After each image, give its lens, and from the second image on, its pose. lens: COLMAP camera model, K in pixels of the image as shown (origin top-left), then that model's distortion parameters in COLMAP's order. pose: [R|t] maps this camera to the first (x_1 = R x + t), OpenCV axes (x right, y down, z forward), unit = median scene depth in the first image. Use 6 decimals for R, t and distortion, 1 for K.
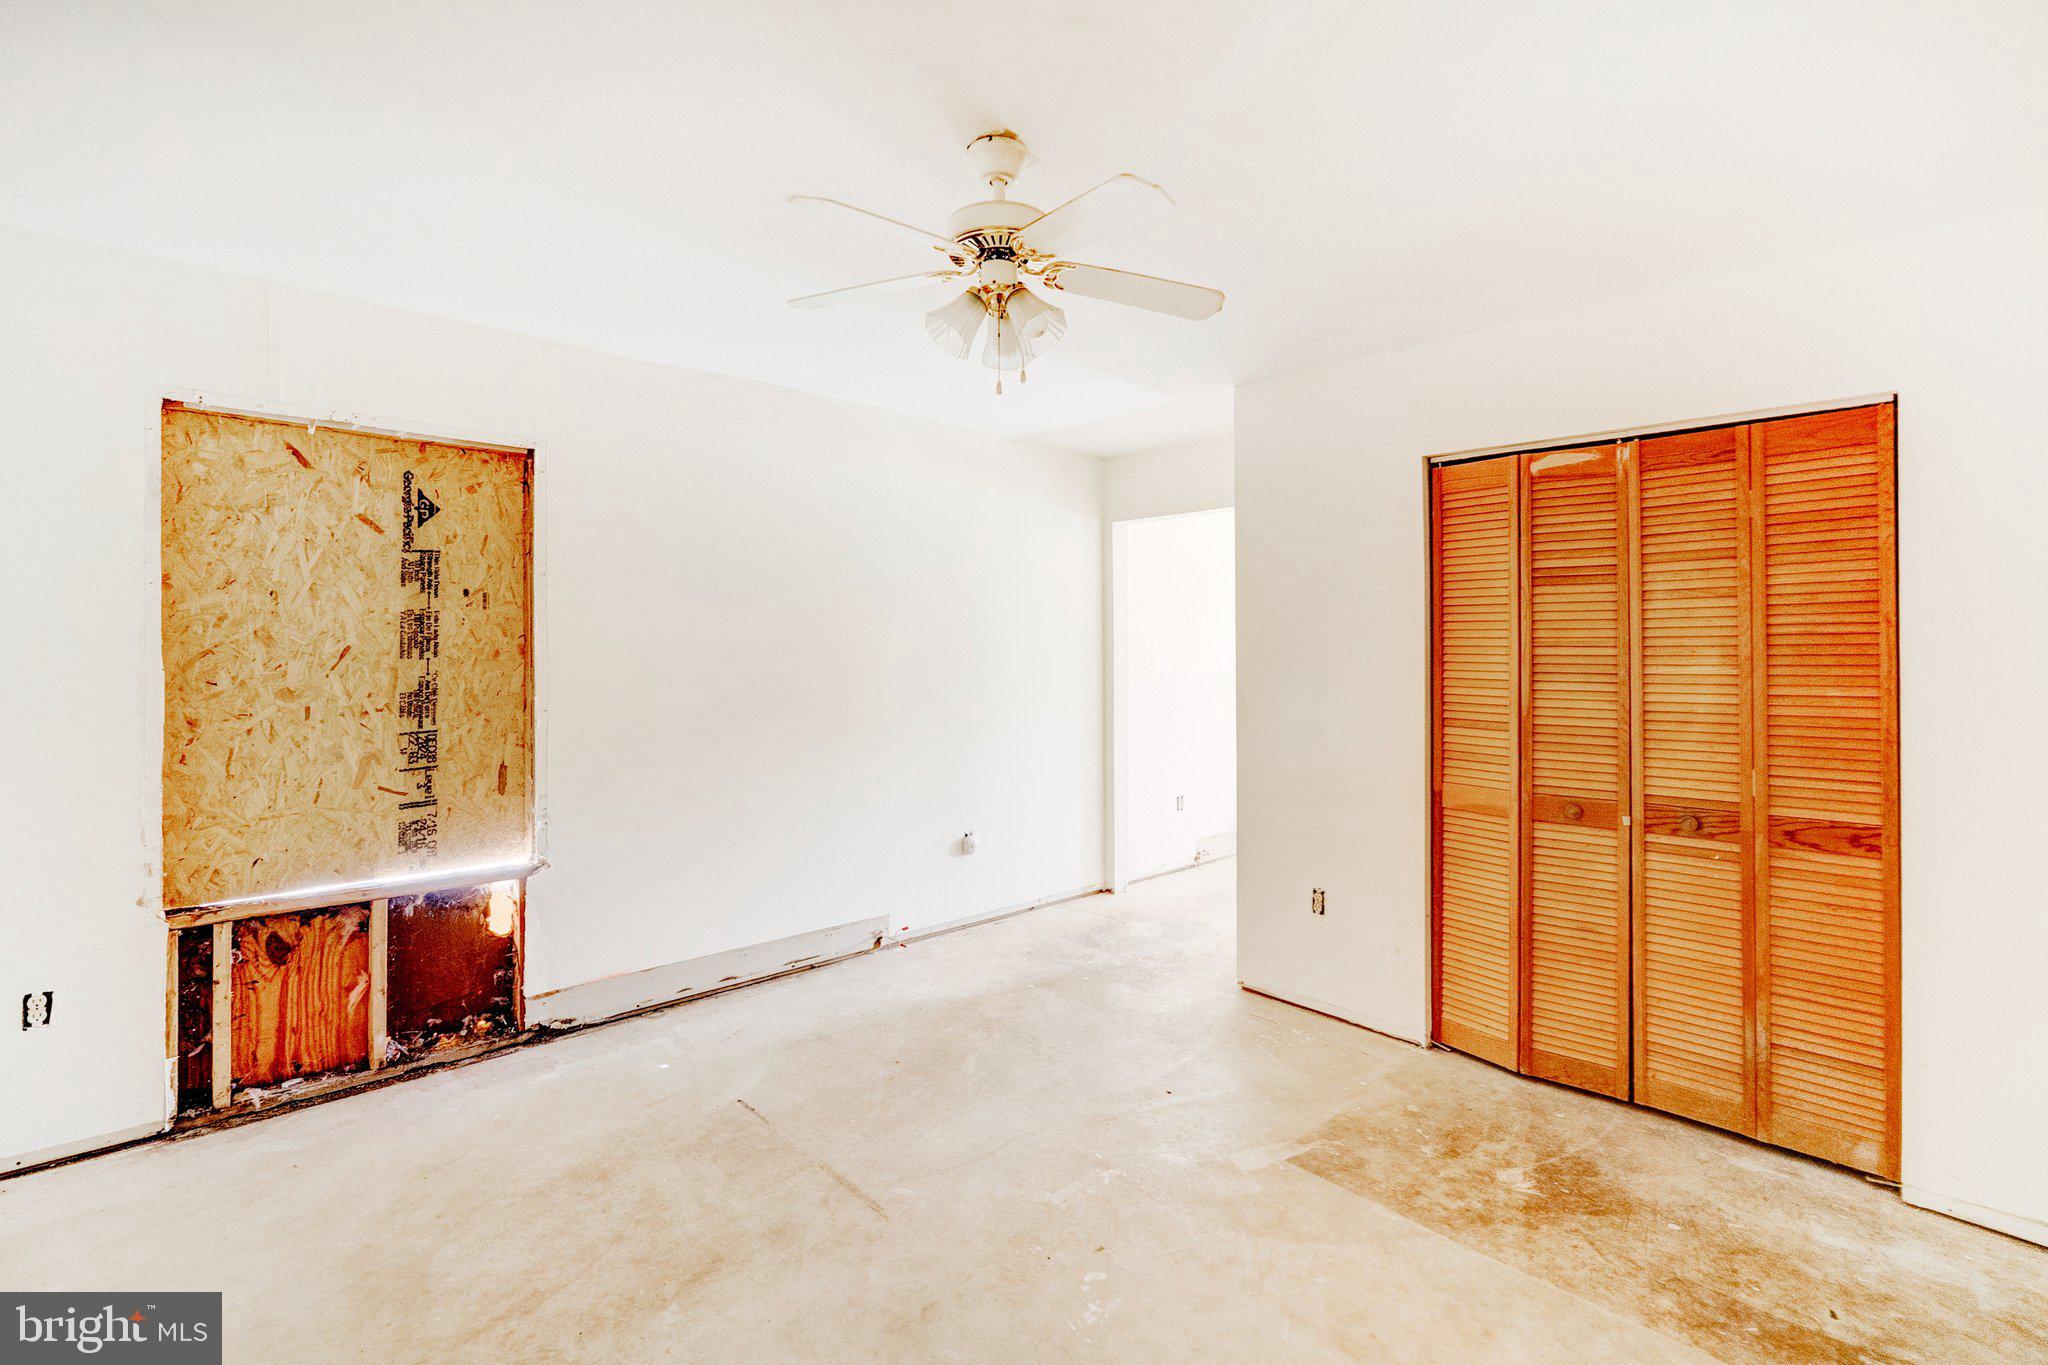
lens RADIAL K [[939.7, 0, 1020.9], [0, 939.7, 641.3], [0, 0, 1]] dist [0.000087, 0.000305]
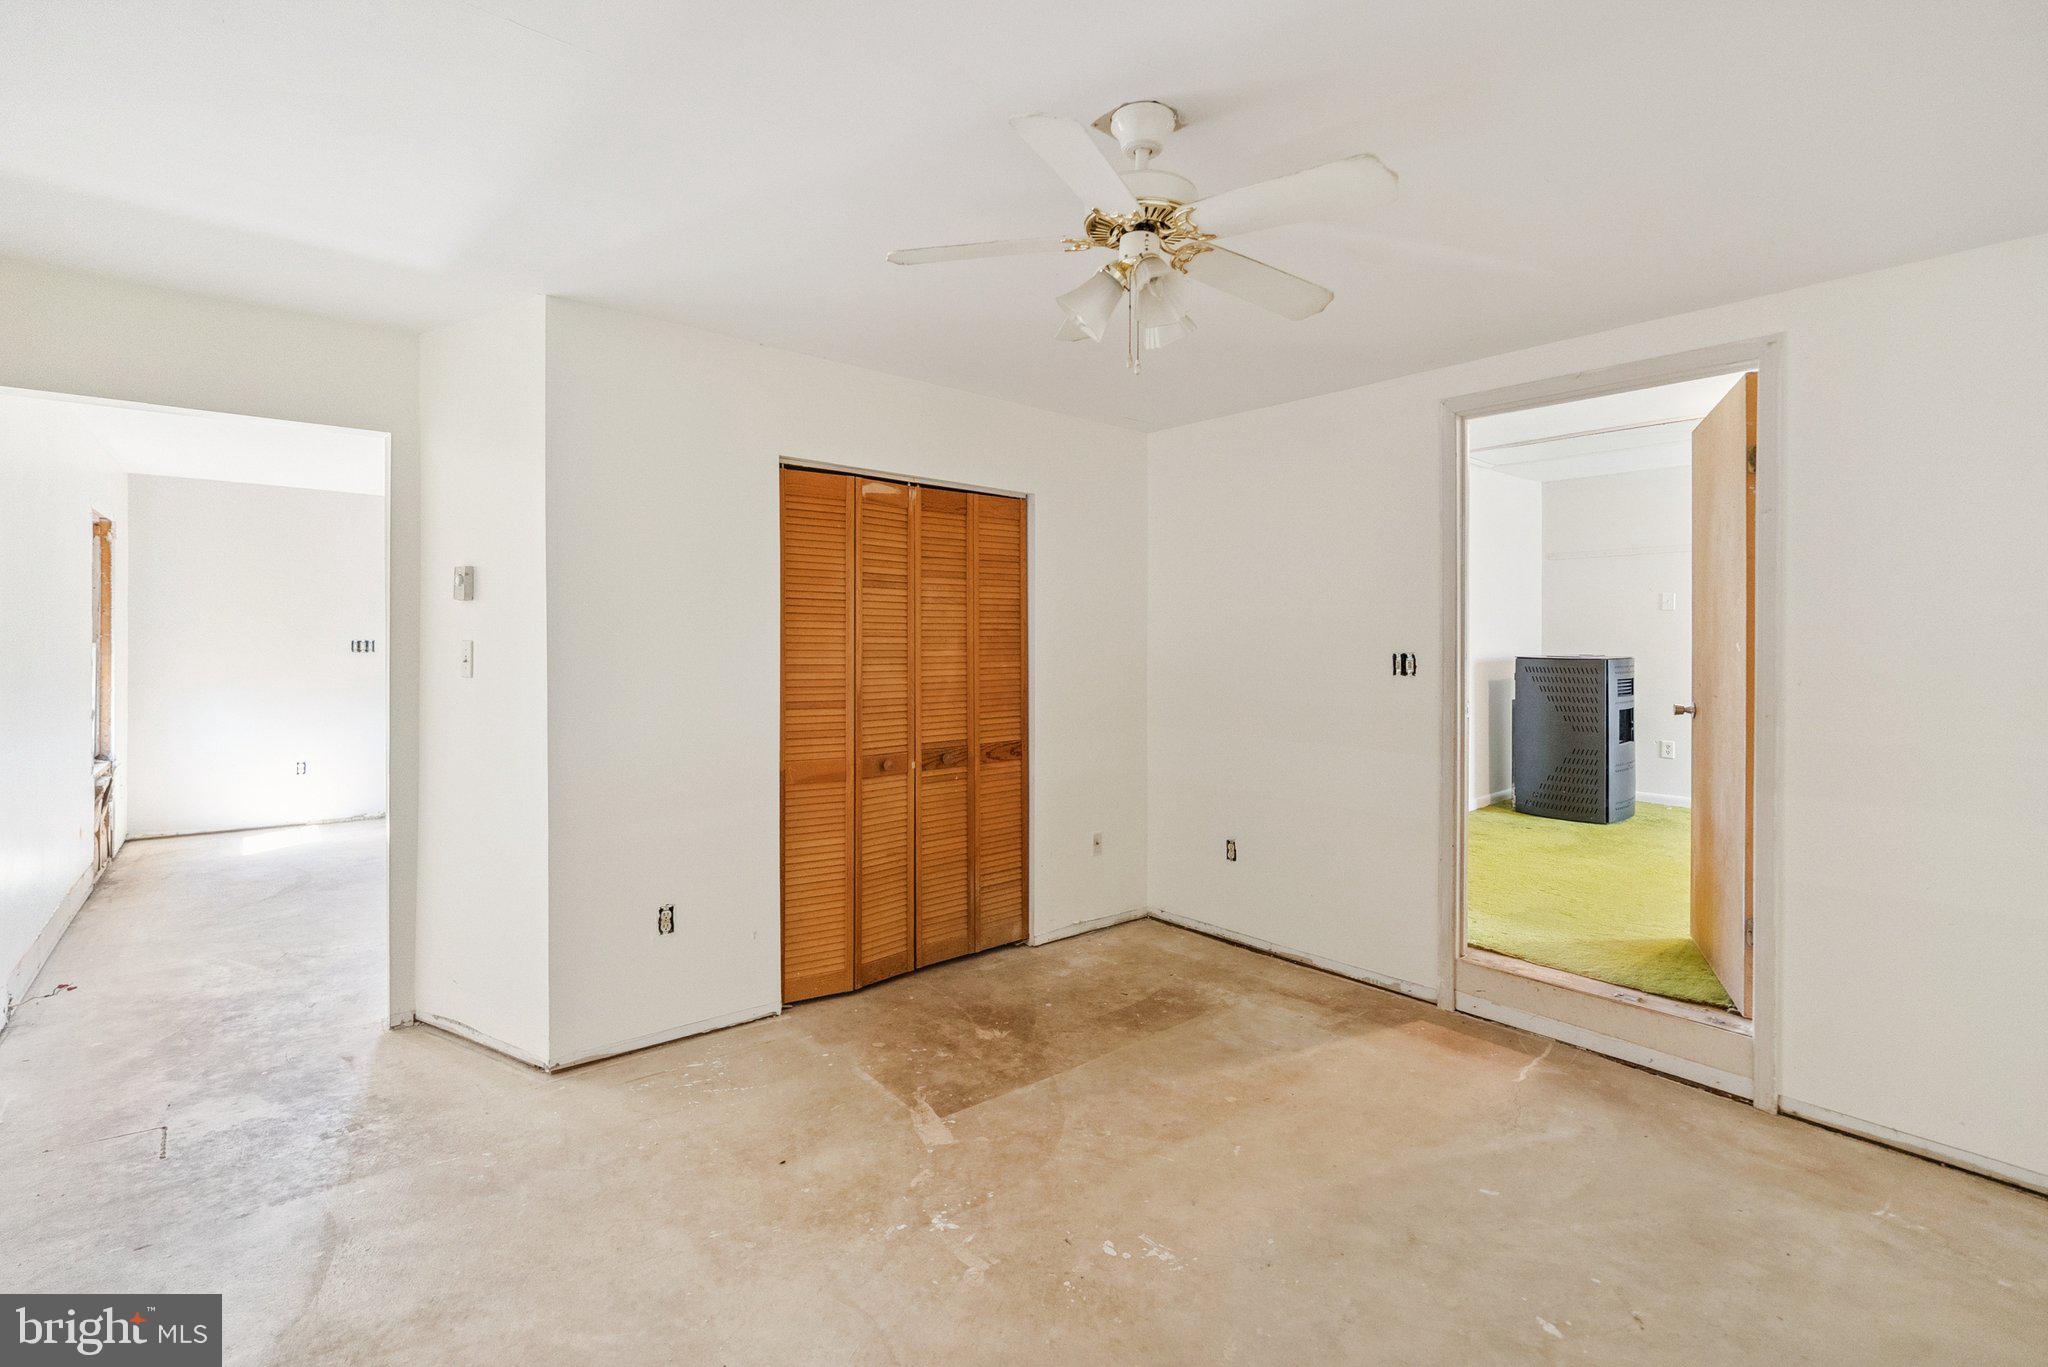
lens RADIAL K [[939.7, 0, 1020.9], [0, 939.7, 642.3], [0, 0, 1]] dist [0.000087, 0.000305]
pose [[0.043349, -0.000718, 0.999060, -0.748273], [-0.009134, 0.999958, 0.001115, 0.011124], [-0.999018, -0.009174, 0.043340, 0.834087]]
